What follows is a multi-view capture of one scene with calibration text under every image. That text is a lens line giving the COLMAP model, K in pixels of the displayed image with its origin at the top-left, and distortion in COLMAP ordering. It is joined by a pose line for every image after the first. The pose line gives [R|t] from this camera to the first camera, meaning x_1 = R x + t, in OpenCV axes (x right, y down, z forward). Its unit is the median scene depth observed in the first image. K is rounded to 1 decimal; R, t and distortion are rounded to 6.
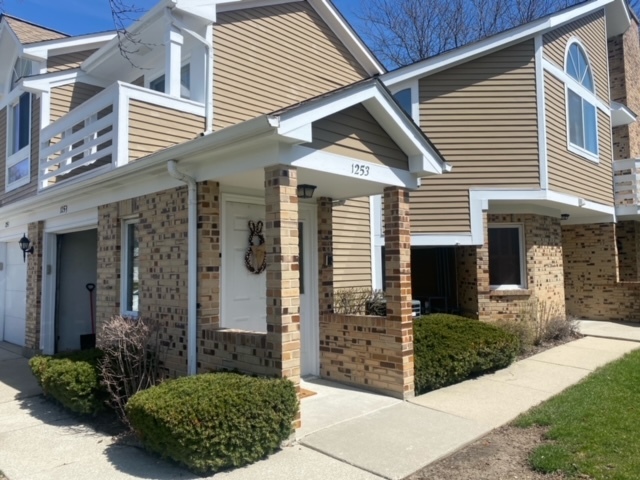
lens RADIAL K [[487.2, 0, 320.0], [0, 487.2, 240.0], [0, 0, 1]] dist [0.041970, -0.061029]
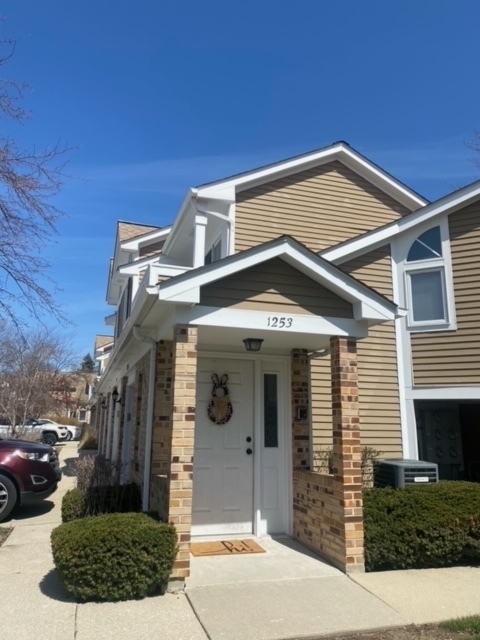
lens RADIAL K [[487.2, 0, 240.0], [0, 487.2, 320.0], [0, 0, 1]] dist [0.041970, -0.061029]
pose [[0.877255, -0.070590, -0.474806, 0.453943], [-0.000063, 0.989111, -0.147170, 0.000743], [0.480024, 0.129136, 0.867699, 0.070427]]
